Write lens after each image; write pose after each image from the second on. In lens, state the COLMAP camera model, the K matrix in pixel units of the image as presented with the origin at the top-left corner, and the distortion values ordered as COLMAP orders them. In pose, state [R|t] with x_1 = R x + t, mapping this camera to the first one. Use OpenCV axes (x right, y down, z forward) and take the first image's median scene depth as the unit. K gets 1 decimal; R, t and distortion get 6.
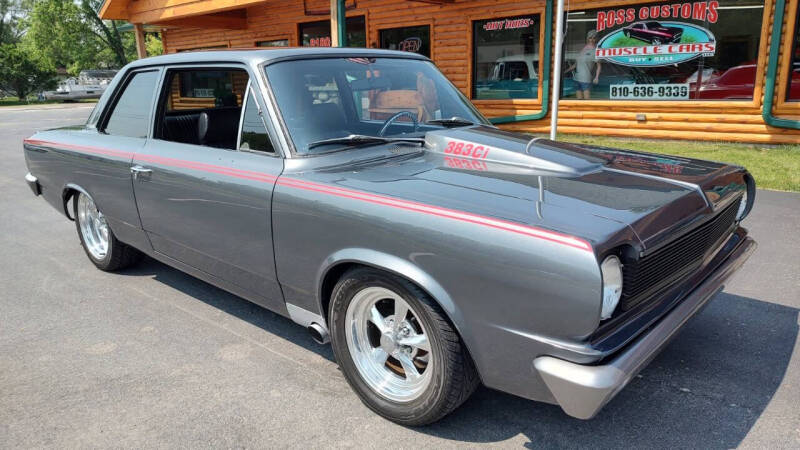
lens RADIAL K [[580.0, 0, 404.1], [0, 580.0, 220.1], [0, 0, 1]] dist [0.021743, -0.024700]
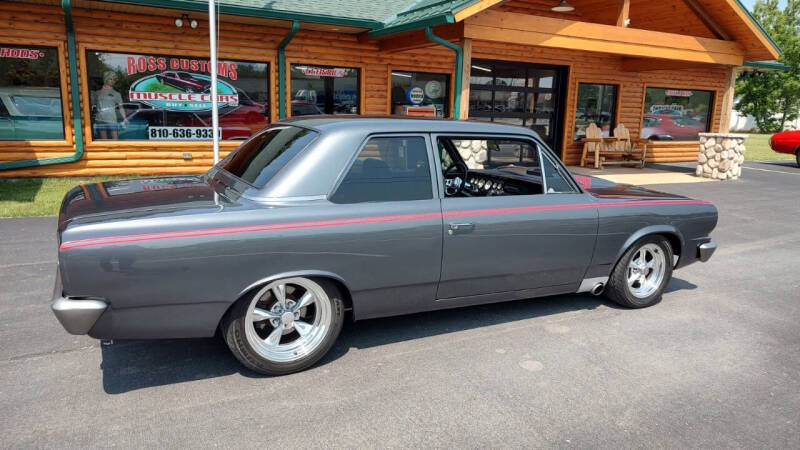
lens RADIAL K [[580.0, 0, 407.9], [0, 580.0, 222.2], [0, 0, 1]] dist [0.021743, -0.024700]
pose [[0.336168, -0.146334, 0.930364, -0.552120], [0.187496, 0.978480, 0.086154, -0.074769], [-0.922950, 0.145477, 0.356371, 0.246678]]
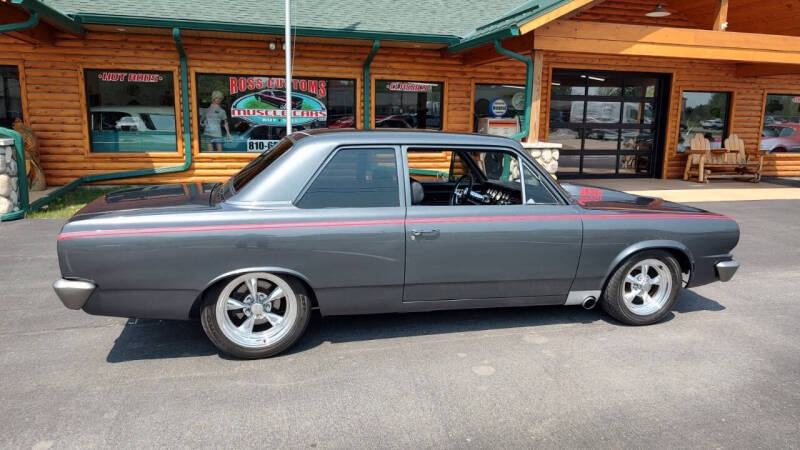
lens RADIAL K [[580.0, 0, 406.2], [0, 580.0, 219.6], [0, 0, 1]] dist [0.021743, -0.024700]
pose [[0.536905, -0.112263, 0.836140, -0.526733], [0.171228, 0.984979, 0.022297, -0.051463], [-0.826083, 0.131199, 0.548063, 0.131778]]
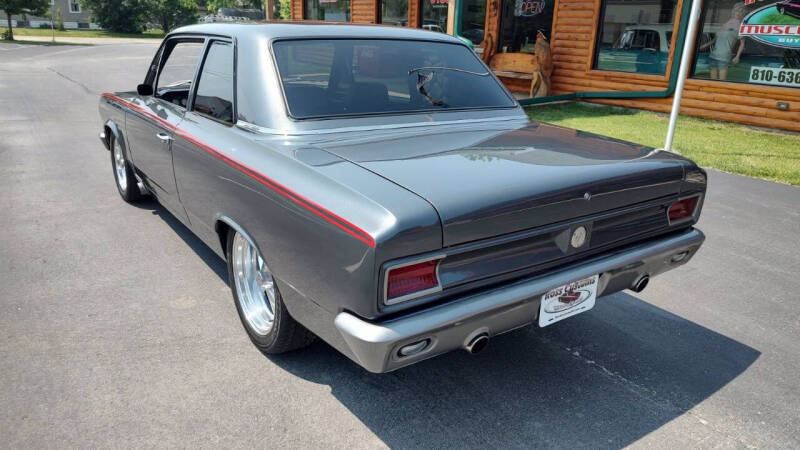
lens RADIAL K [[580.0, 0, 405.1], [0, 580.0, 220.1], [0, 0, 1]] dist [0.021743, -0.024700]
pose [[0.977837, 0.118202, -0.172812, 0.017127], [-0.104352, 0.990712, 0.087177, -0.022831], [0.181511, -0.067212, 0.981089, 0.007606]]
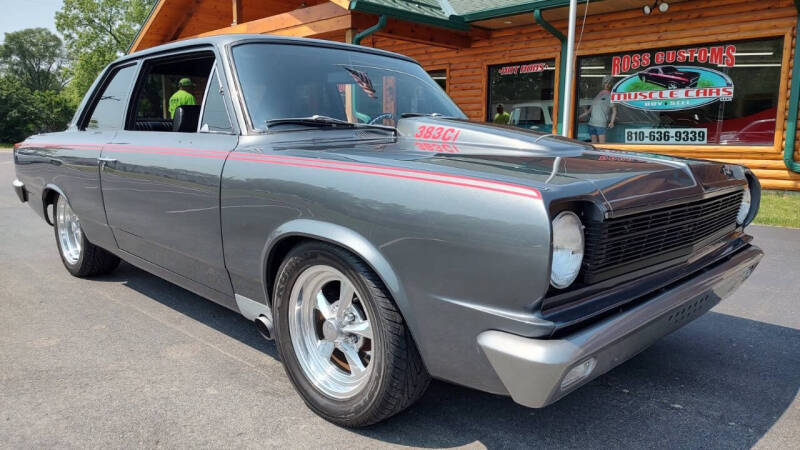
lens RADIAL K [[580.0, 0, 402.8], [0, 580.0, 218.8], [0, 0, 1]] dist [0.021743, -0.024700]
pose [[0.998593, 0.032769, -0.041702, 0.027391], [-0.036657, 0.994691, -0.096157, 0.029947], [0.038329, 0.097550, 0.994492, 0.025992]]
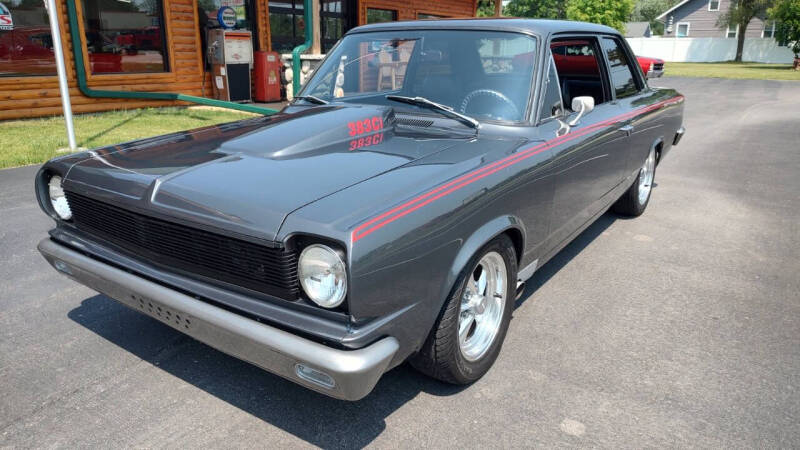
lens RADIAL K [[580.0, 0, 406.7], [0, 580.0, 222.3], [0, 0, 1]] dist [0.021743, -0.024700]
pose [[-0.161538, -0.259282, 0.952197, -0.573843], [0.227214, 0.929175, 0.291560, -0.117697], [-0.960354, 0.263450, -0.091185, 0.543405]]
